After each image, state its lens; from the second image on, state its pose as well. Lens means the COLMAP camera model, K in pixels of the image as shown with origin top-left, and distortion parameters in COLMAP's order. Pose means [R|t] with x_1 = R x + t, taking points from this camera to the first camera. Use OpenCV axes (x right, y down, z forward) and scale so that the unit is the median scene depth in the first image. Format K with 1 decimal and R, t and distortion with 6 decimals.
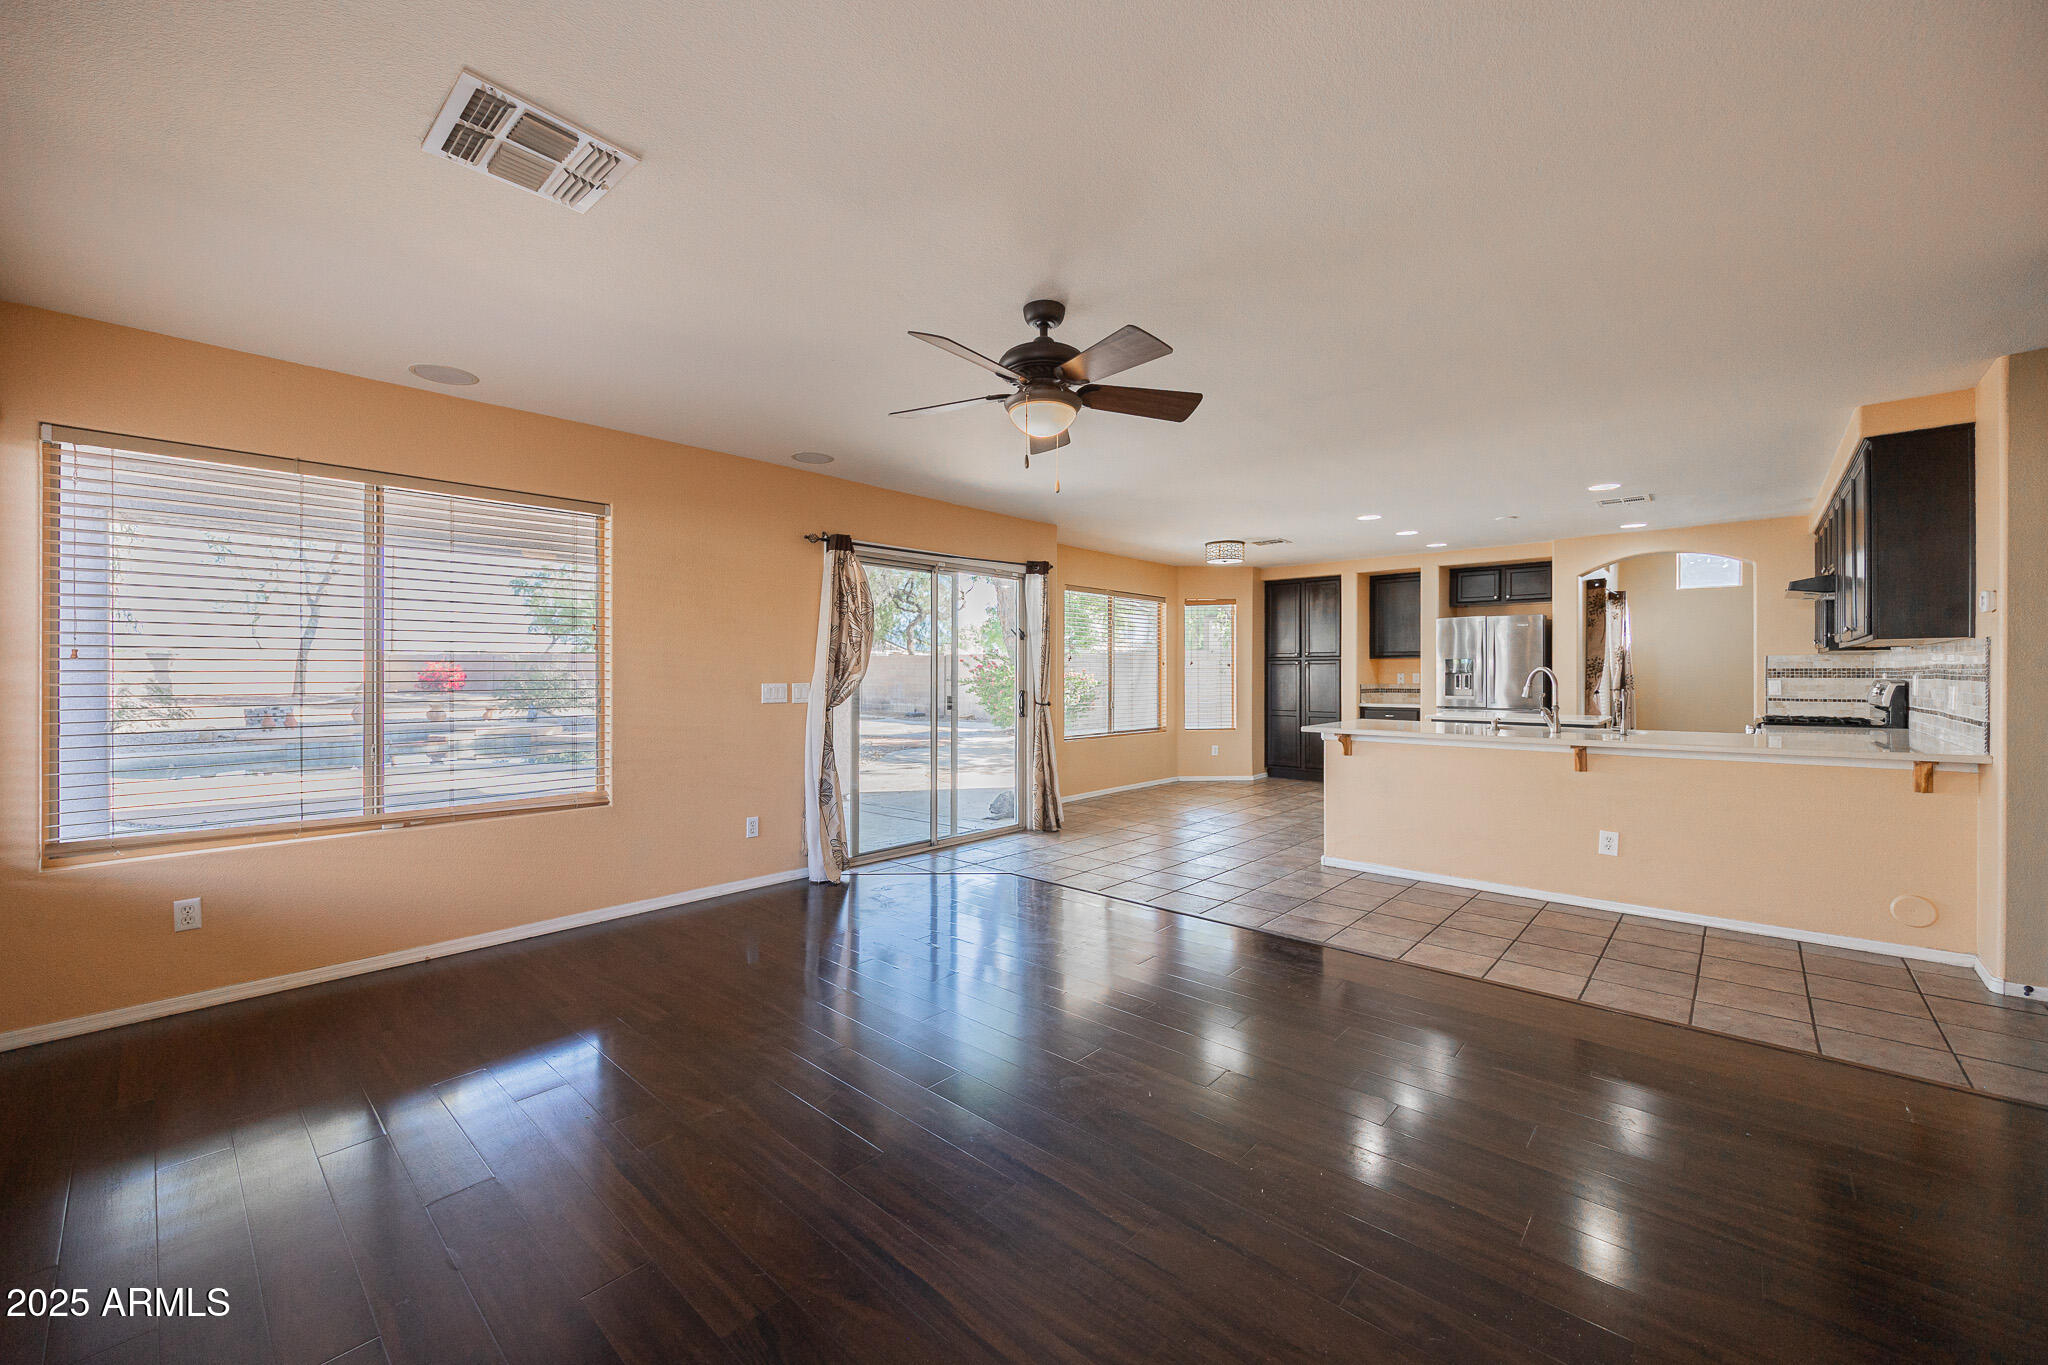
lens RADIAL K [[787.8, 0, 1019.7], [0, 787.8, 676.0], [0, 0, 1]] dist [-0.001930, 0.000039]
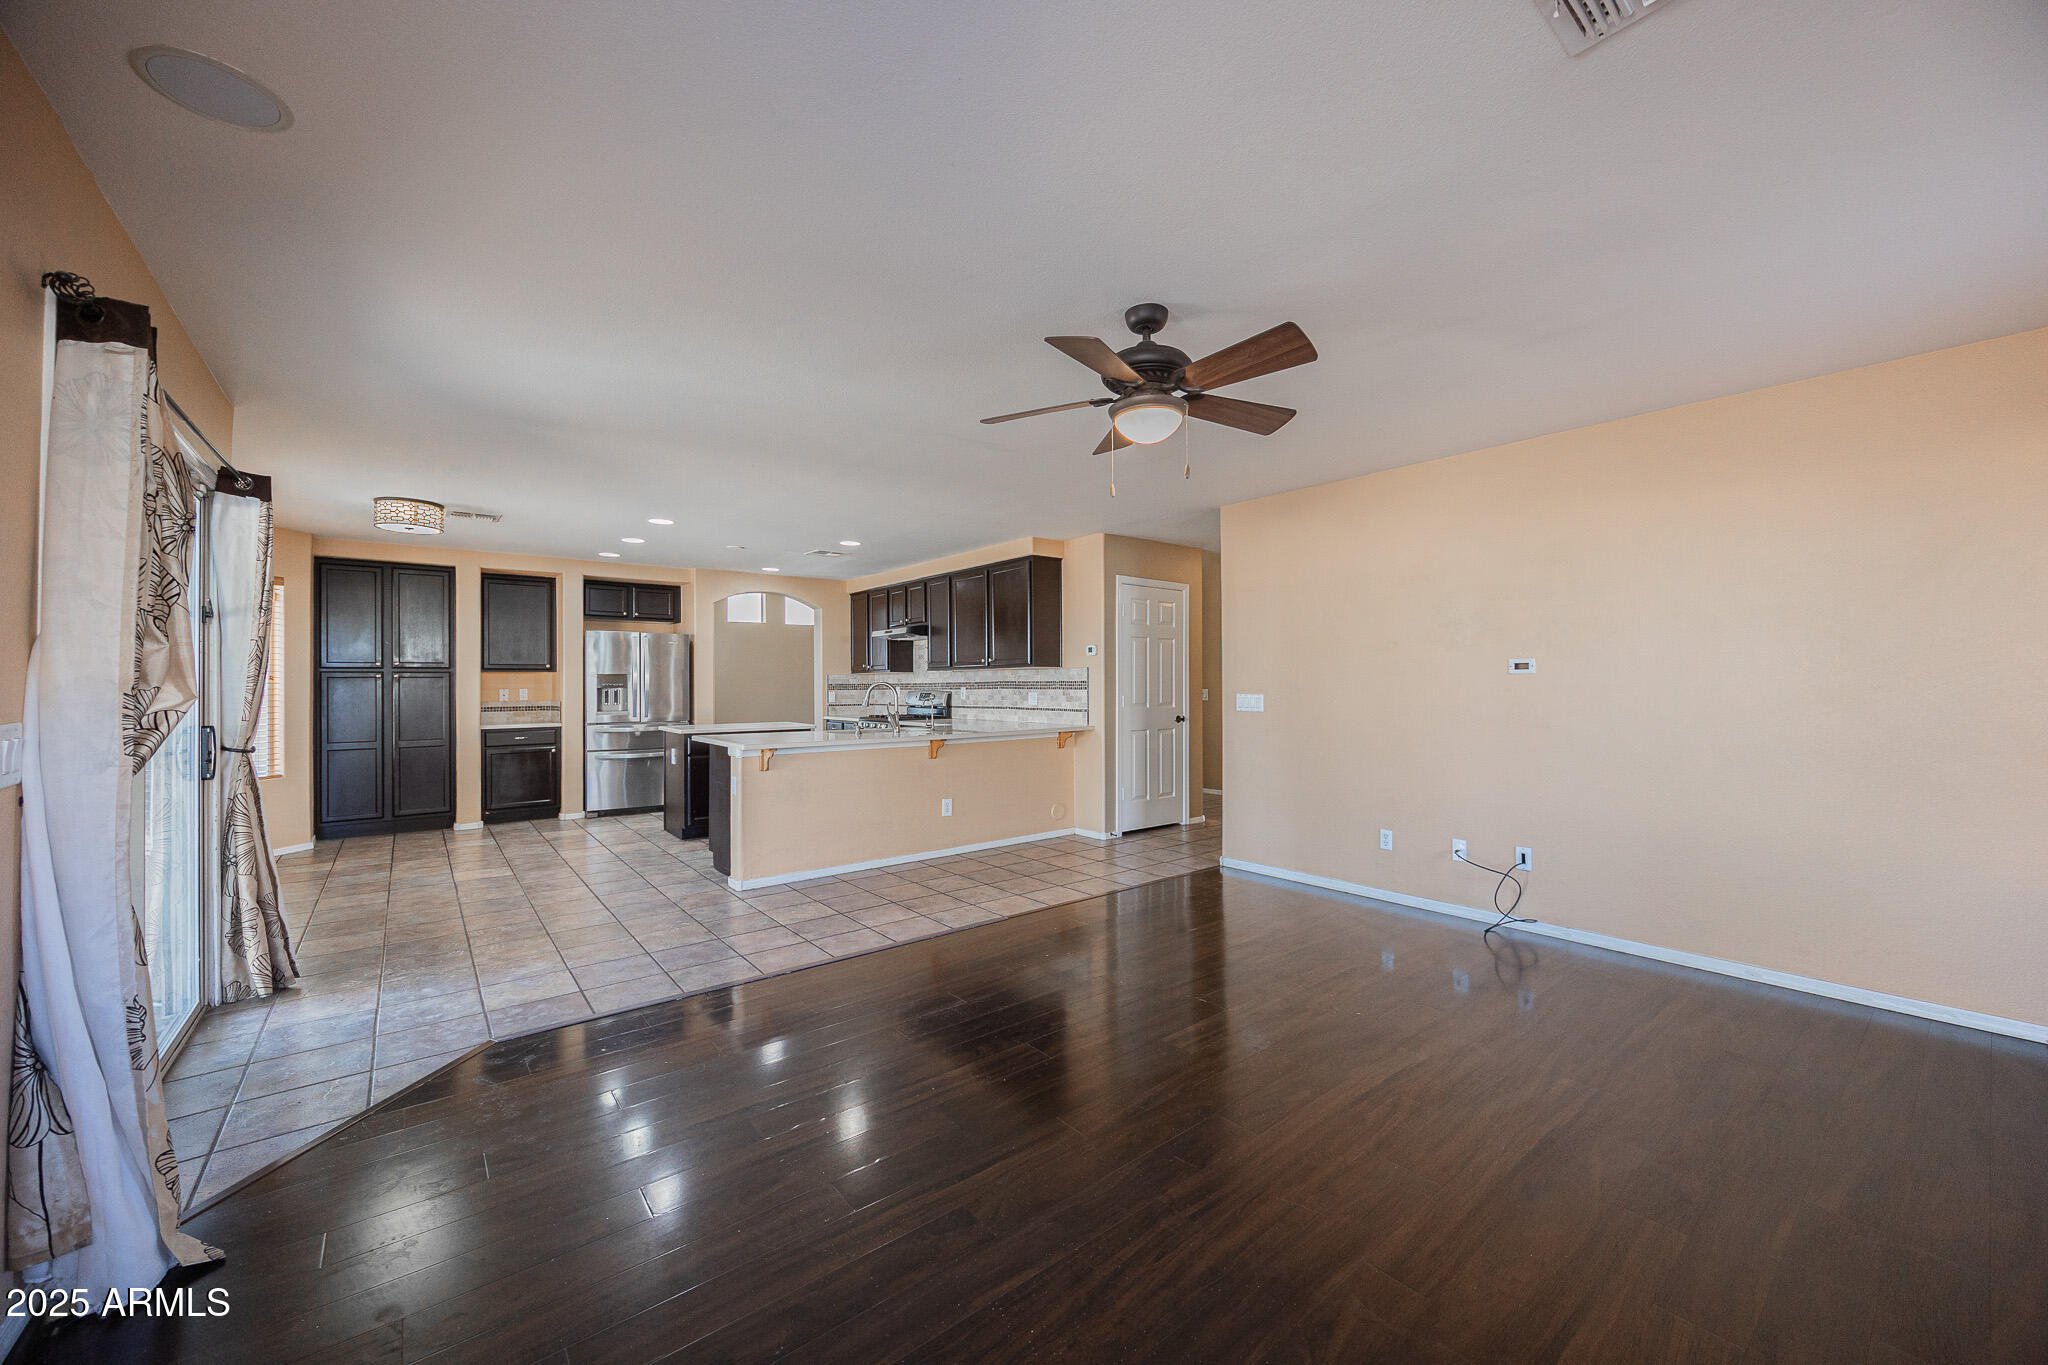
lens RADIAL K [[787.8, 0, 1027.4], [0, 787.8, 673.3], [0, 0, 1]] dist [-0.001930, 0.000039]
pose [[0.148010, 0.014660, 0.988877, -0.349495], [0.008018, 0.999839, -0.016023, -0.002390], [-0.988953, 0.010301, 0.147869, 0.360147]]
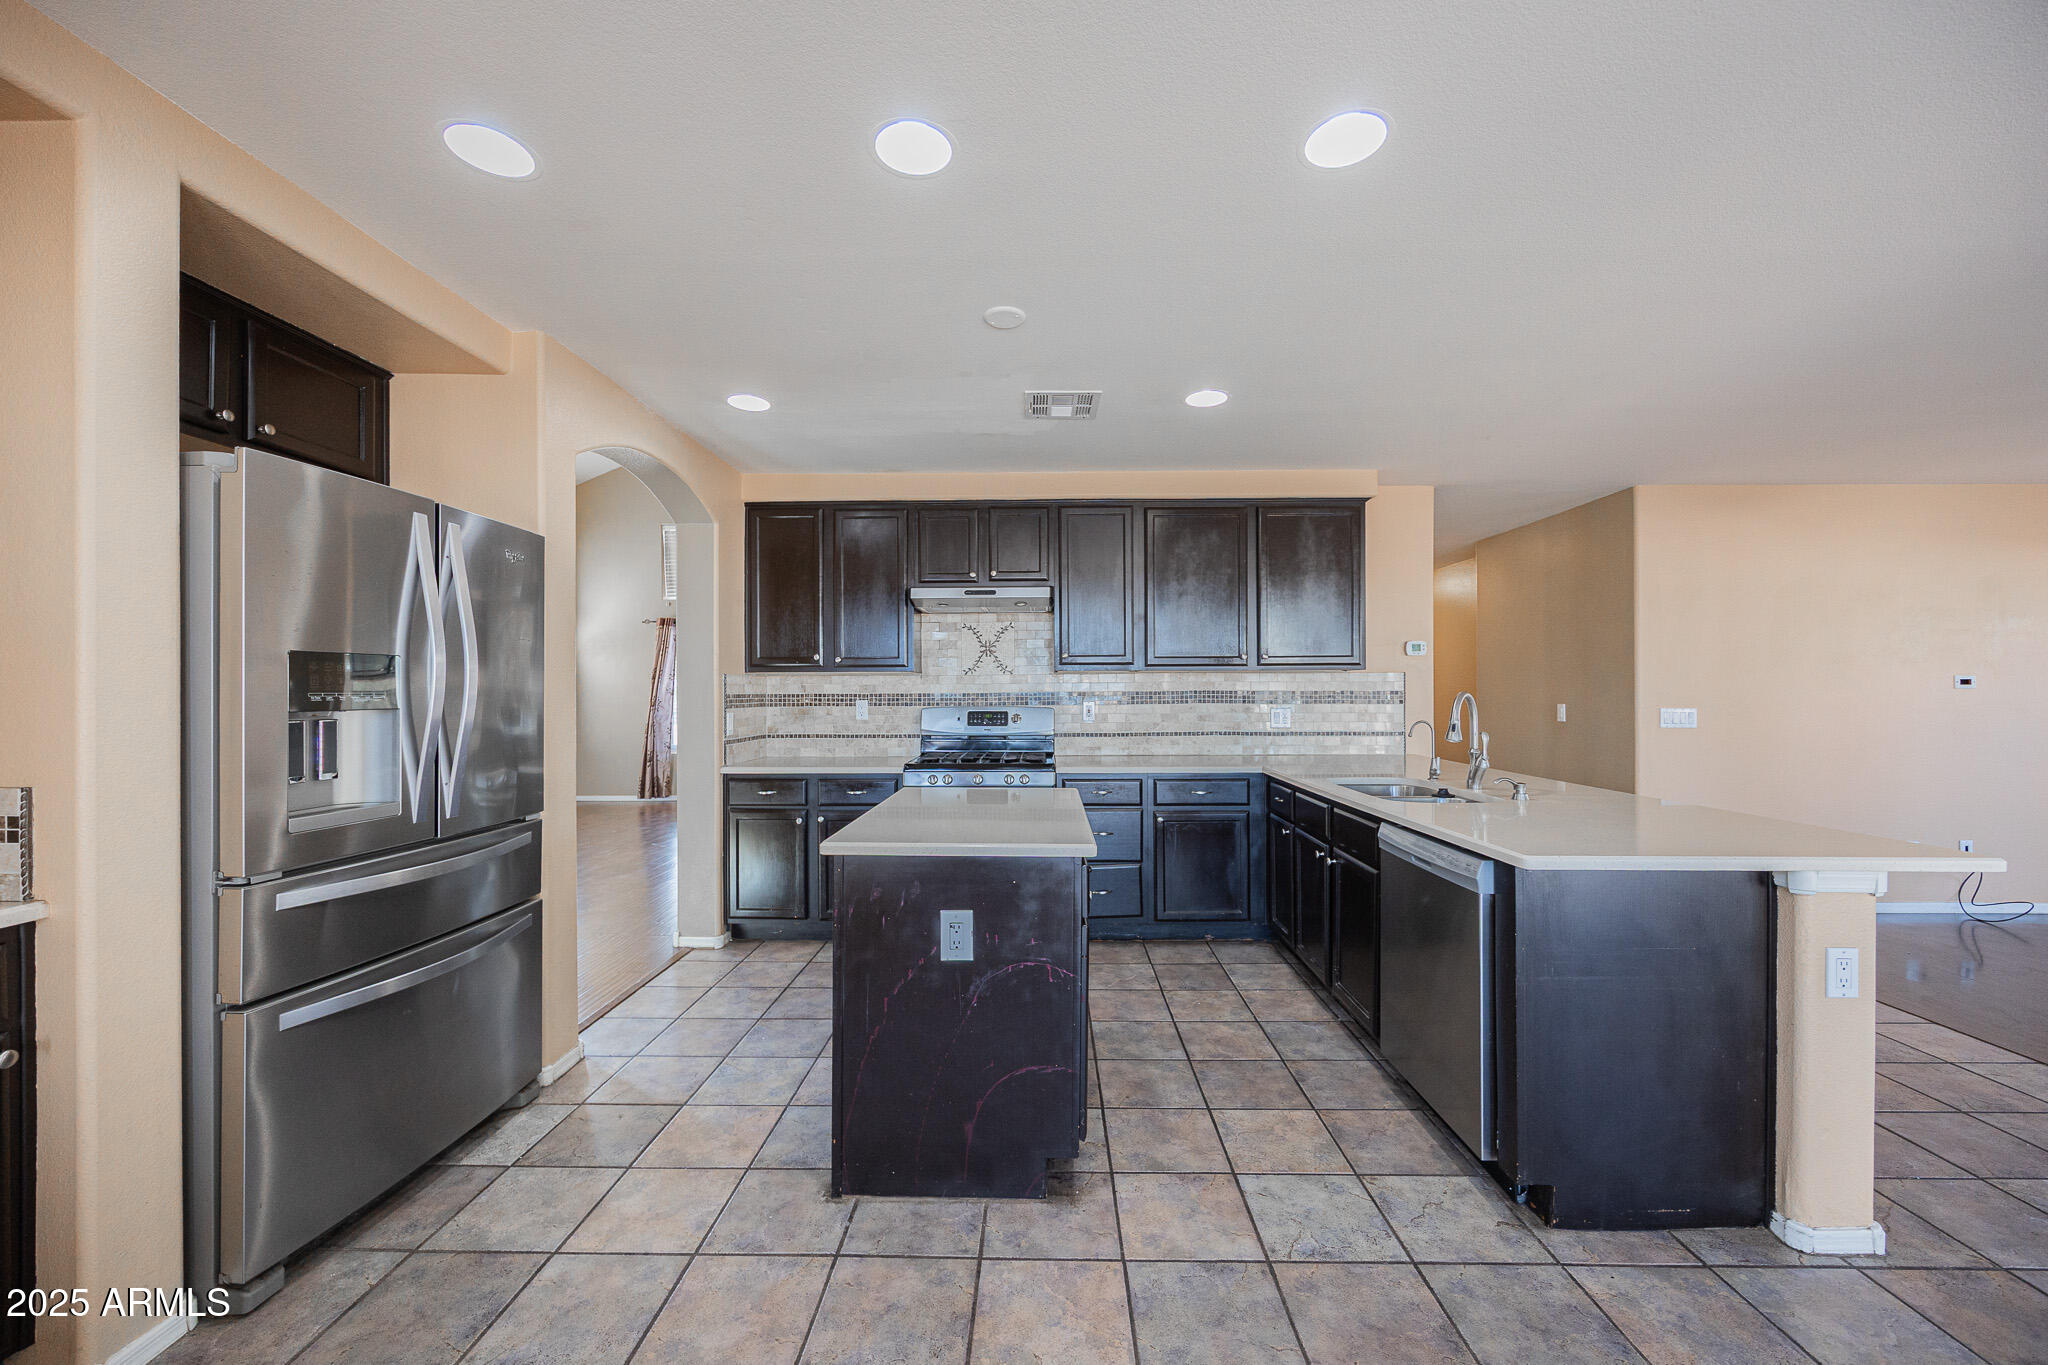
lens RADIAL K [[787.8, 0, 1023.9], [0, 787.8, 695.9], [0, 0, 1]] dist [-0.001930, 0.000039]
pose [[-0.653951, 0.000170, 0.756537, 0.243270], [0.005167, 0.999978, 0.004241, -0.008062], [-0.756519, 0.006682, -0.653937, 1.045377]]
